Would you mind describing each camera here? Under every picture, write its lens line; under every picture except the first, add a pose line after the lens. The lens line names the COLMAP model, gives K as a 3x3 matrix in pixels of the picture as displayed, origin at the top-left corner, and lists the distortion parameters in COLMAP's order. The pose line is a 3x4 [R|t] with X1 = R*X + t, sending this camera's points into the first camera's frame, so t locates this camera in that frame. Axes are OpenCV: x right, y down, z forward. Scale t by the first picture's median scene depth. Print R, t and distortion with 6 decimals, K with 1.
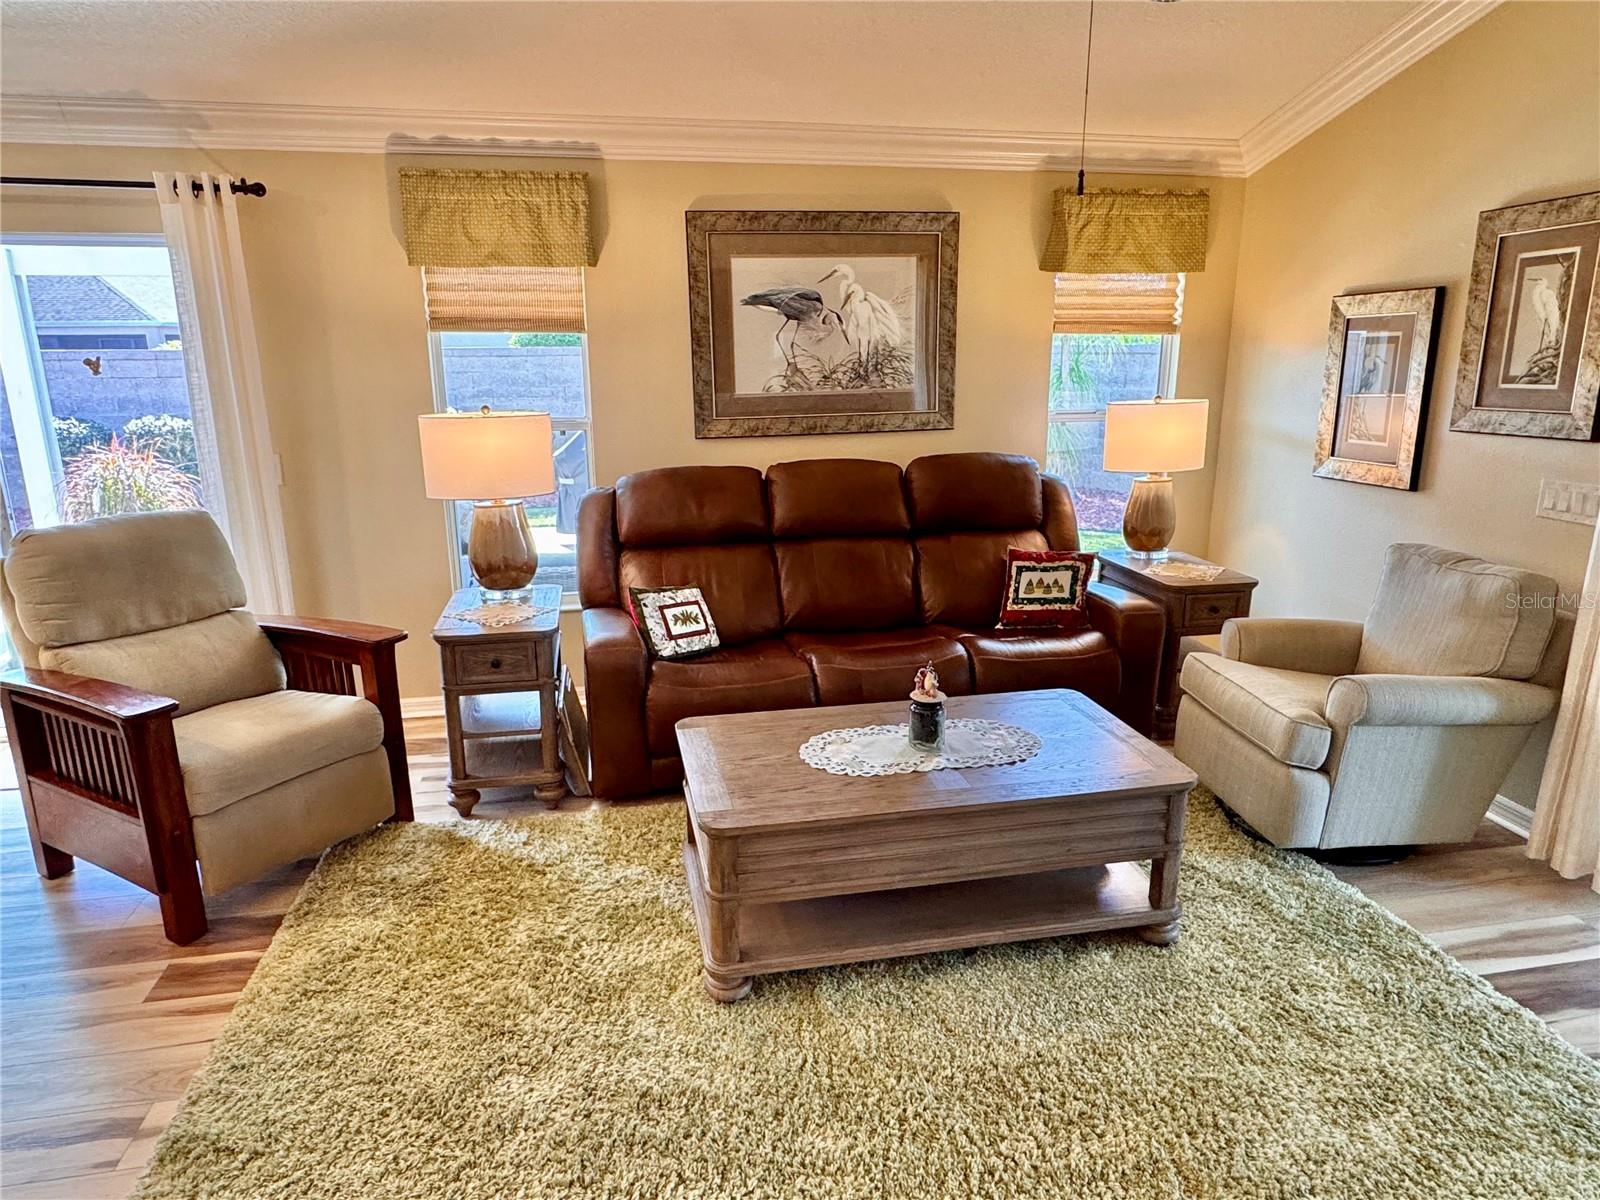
lens RADIAL K [[982.1, 0, 797.8], [0, 982.1, 600.2], [0, 0, 1]] dist [-0.001350, -0.000086]
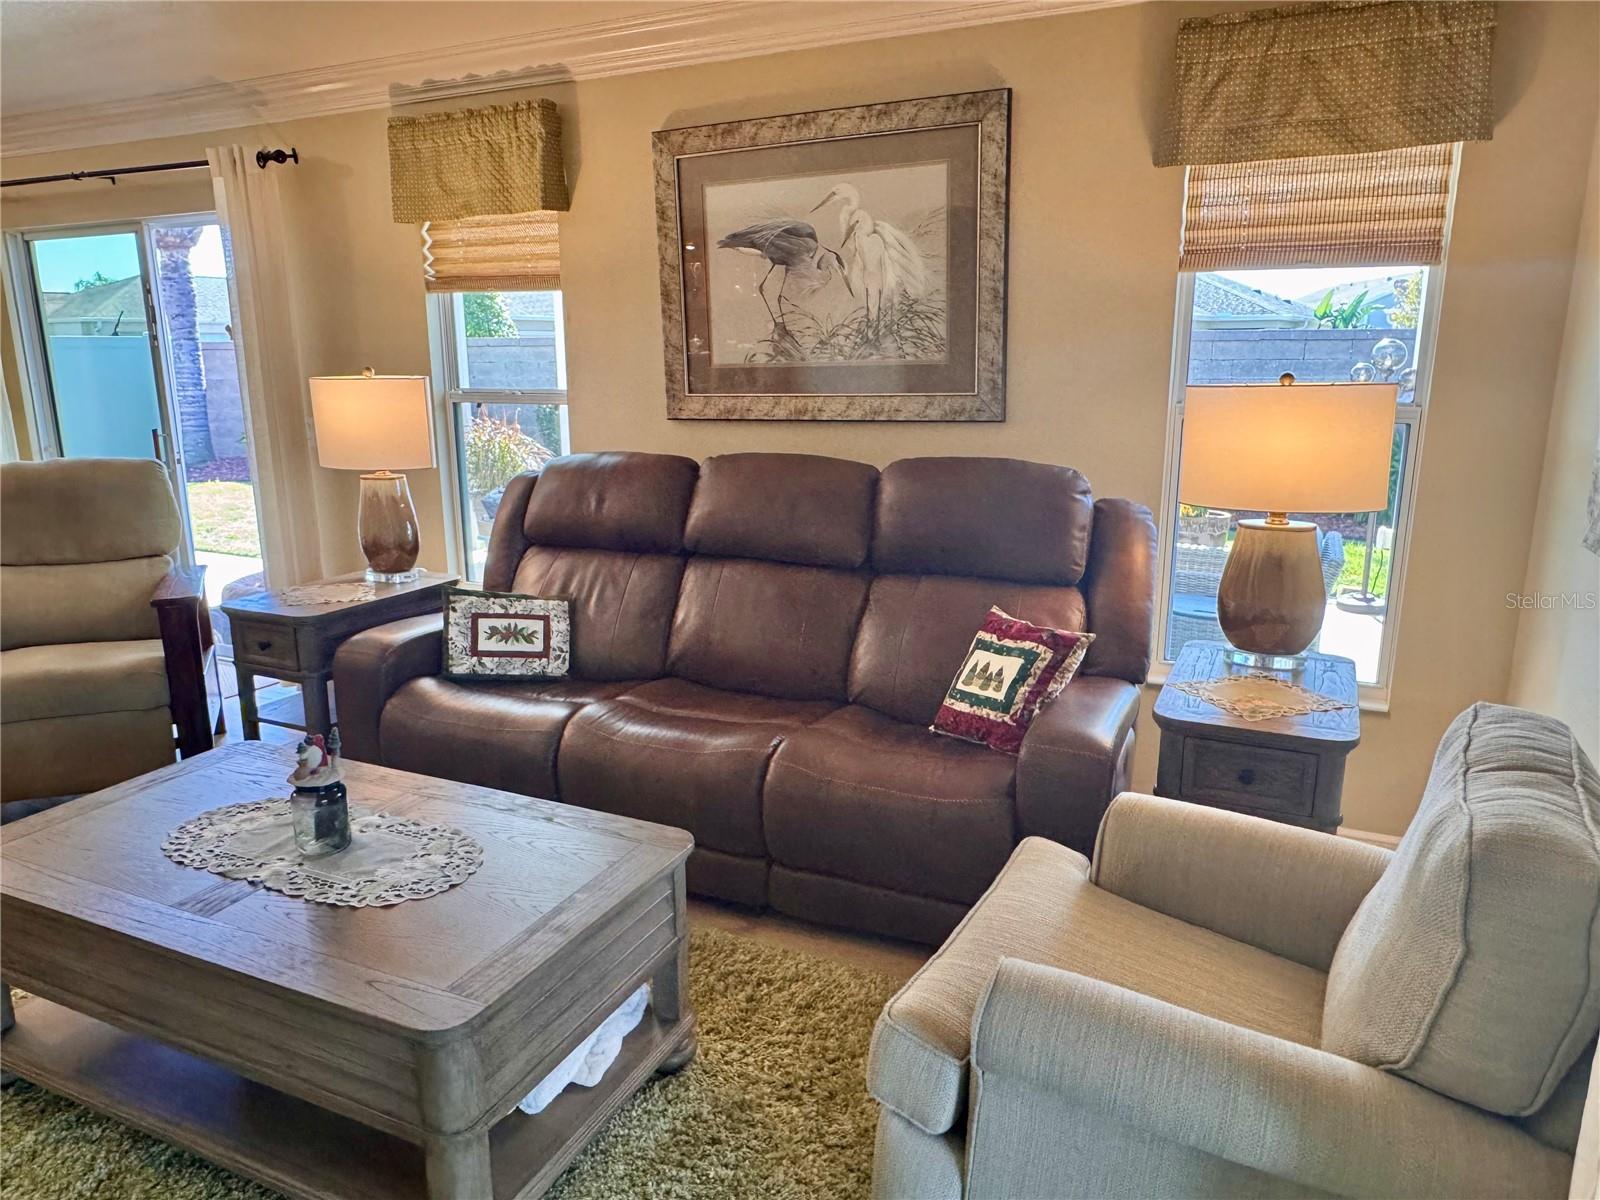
lens RADIAL K [[1075.1, 0, 792.2], [0, 1075.1, 599.7], [0, 0, 1]] dist [-0.003454, 0.000768]
pose [[0.803974, 0.134615, -0.579227, 0.528912], [-0.148172, 0.988668, 0.024106, -0.059168], [0.575908, 0.066444, 0.814810, 0.377772]]
